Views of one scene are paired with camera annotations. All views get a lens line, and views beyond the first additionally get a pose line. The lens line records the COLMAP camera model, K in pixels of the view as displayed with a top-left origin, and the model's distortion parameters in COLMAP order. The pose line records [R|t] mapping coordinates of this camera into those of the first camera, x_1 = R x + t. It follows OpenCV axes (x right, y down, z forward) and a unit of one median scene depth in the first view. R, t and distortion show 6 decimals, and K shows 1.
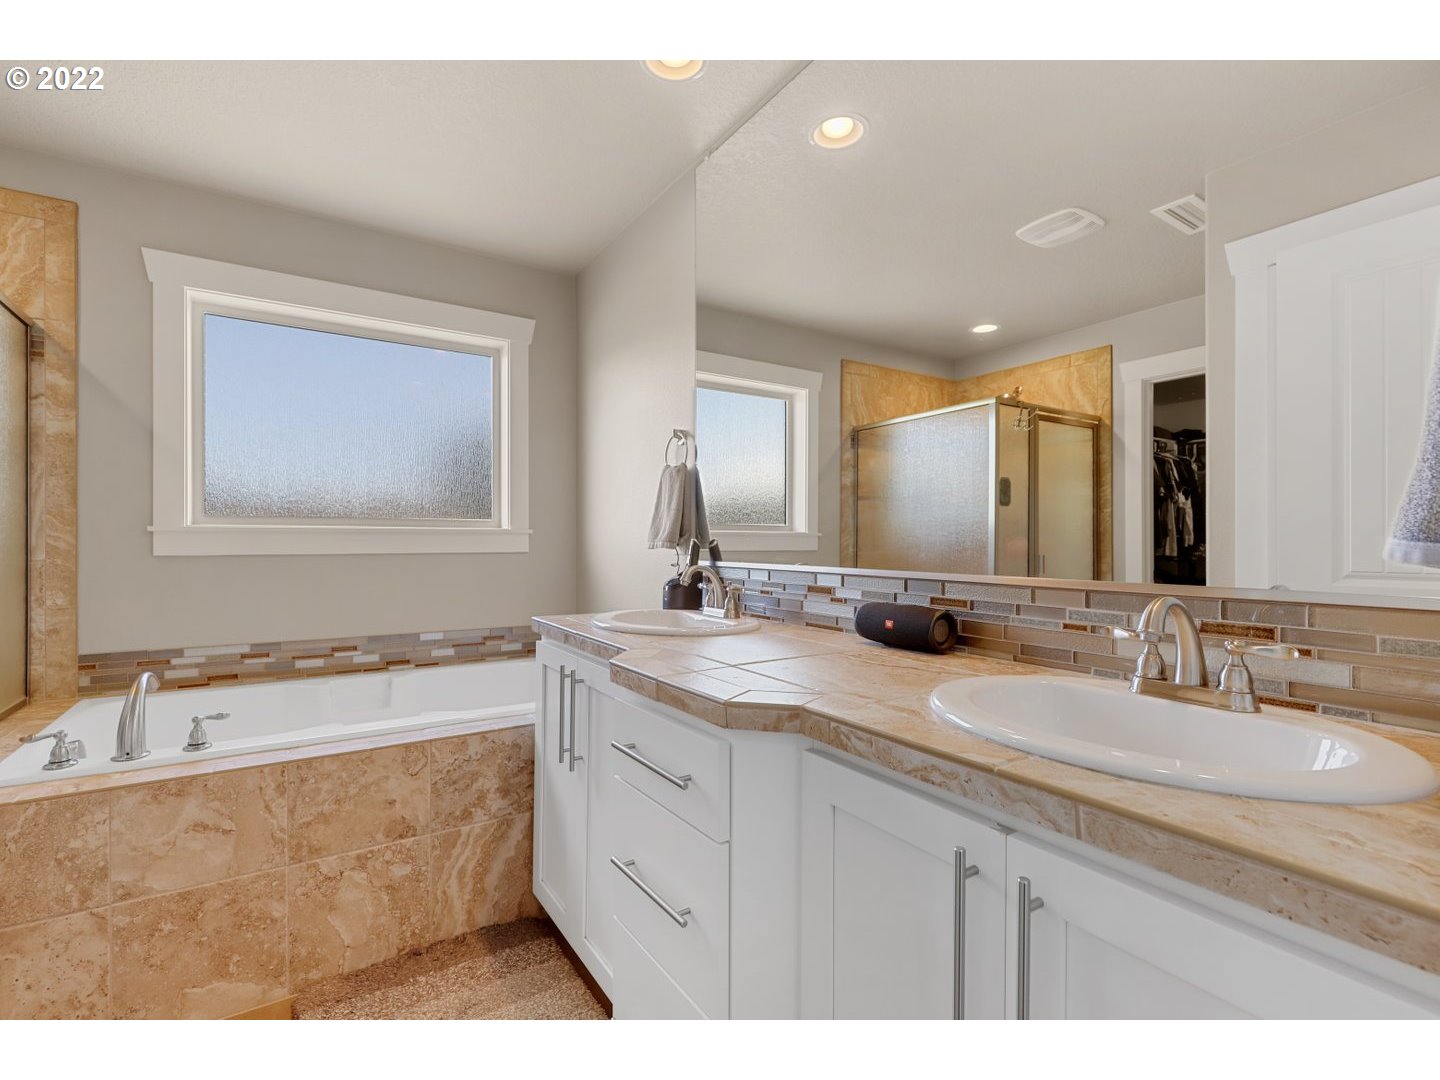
lens RADIAL K [[650.6, 0, 716.0], [0, 650.6, 542.8], [0, 0, 1]] dist [-0.002264, 0.000207]
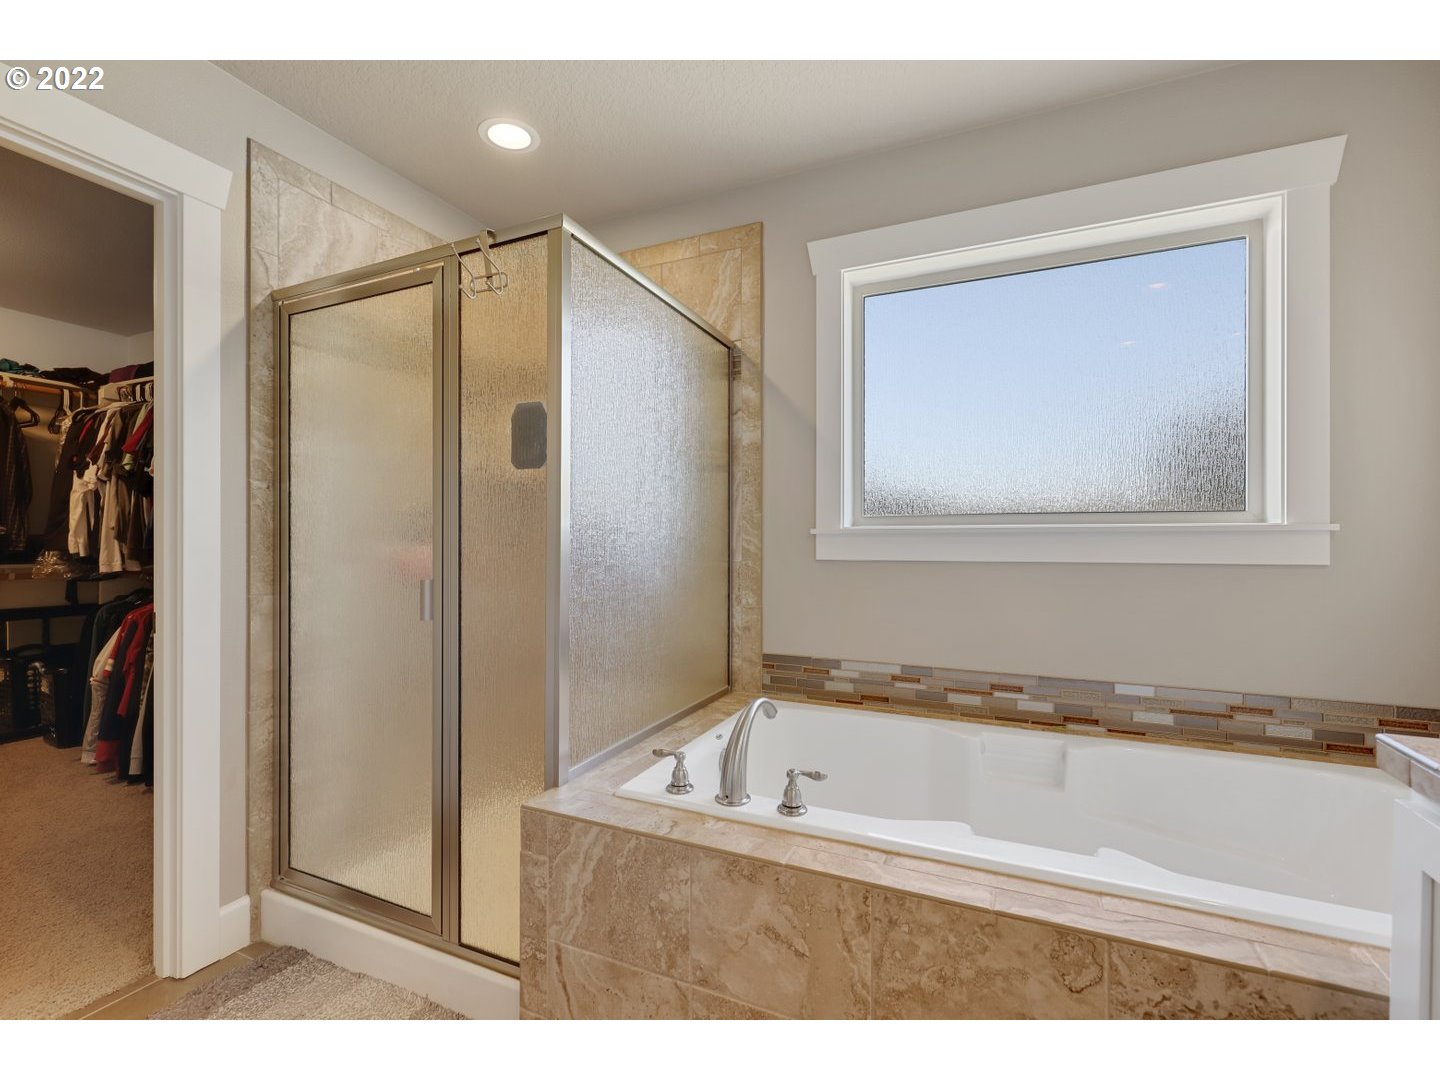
lens RADIAL K [[650.6, 0, 708.1], [0, 650.6, 542.6], [0, 0, 1]] dist [-0.002264, 0.000207]
pose [[0.527096, 0.000672, -0.849805, -0.141609], [-0.001651, 0.999999, -0.000233, -0.005138], [0.849804, 0.001525, 0.527097, 0.381918]]
